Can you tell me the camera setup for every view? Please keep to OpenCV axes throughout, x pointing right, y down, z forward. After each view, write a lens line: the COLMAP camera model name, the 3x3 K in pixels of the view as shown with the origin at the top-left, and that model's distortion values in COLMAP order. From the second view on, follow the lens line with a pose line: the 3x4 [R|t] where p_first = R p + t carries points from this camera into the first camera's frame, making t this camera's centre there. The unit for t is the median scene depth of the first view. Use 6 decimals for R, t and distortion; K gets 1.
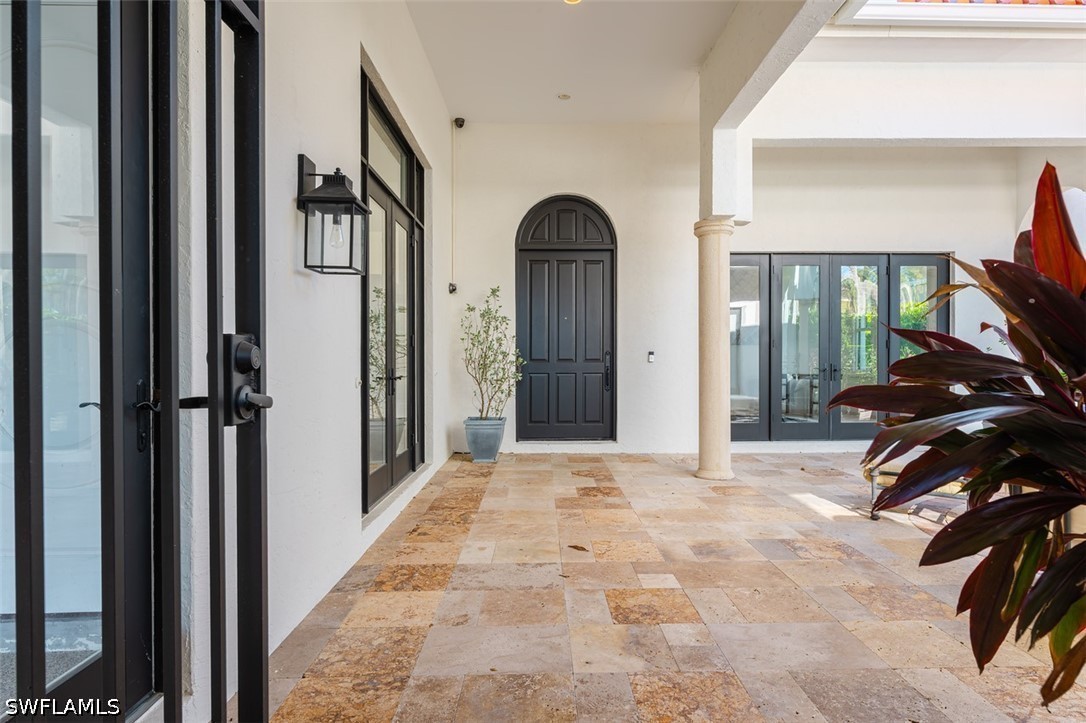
lens RADIAL K [[599.8, 0, 543.0], [0, 599.8, 361.5], [0, 0, 1]] dist [-0.005512, -0.000833]
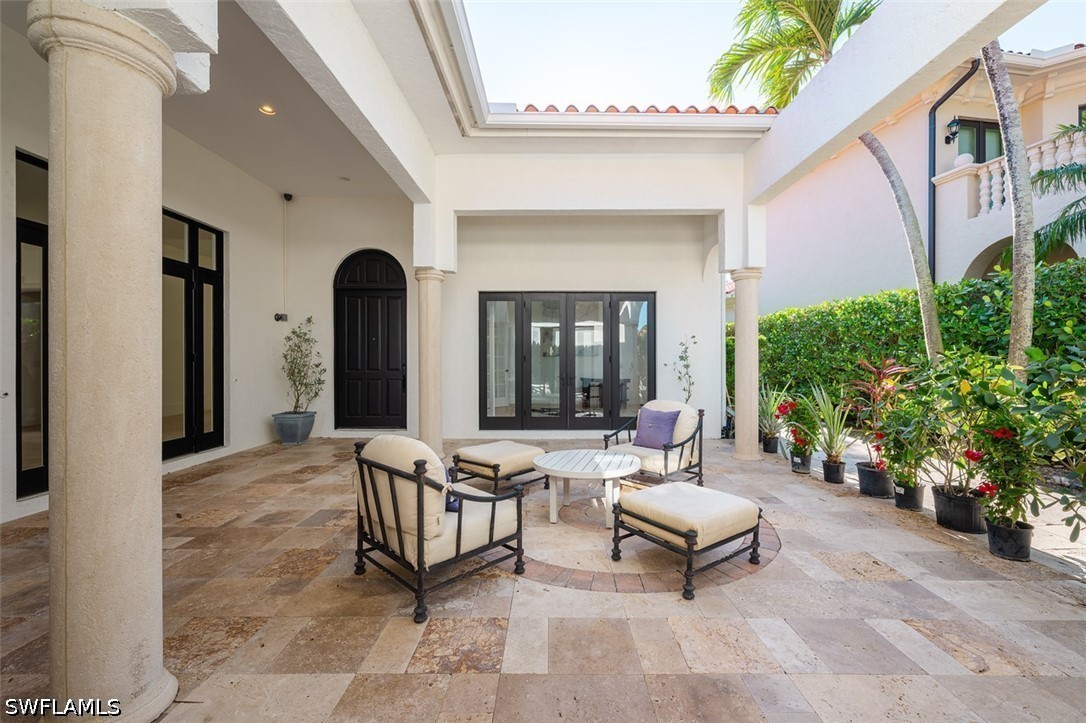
lens RADIAL K [[438.0, 0, 549.4], [0, 438.0, 358.8], [0, 0, 1]] dist [-0.000718, -0.000143]
pose [[0.999899, 0.004445, -0.013478, 0.584573], [-0.004586, 0.999935, -0.010469, -0.024346], [0.013431, 0.010529, 0.999854, 0.008960]]
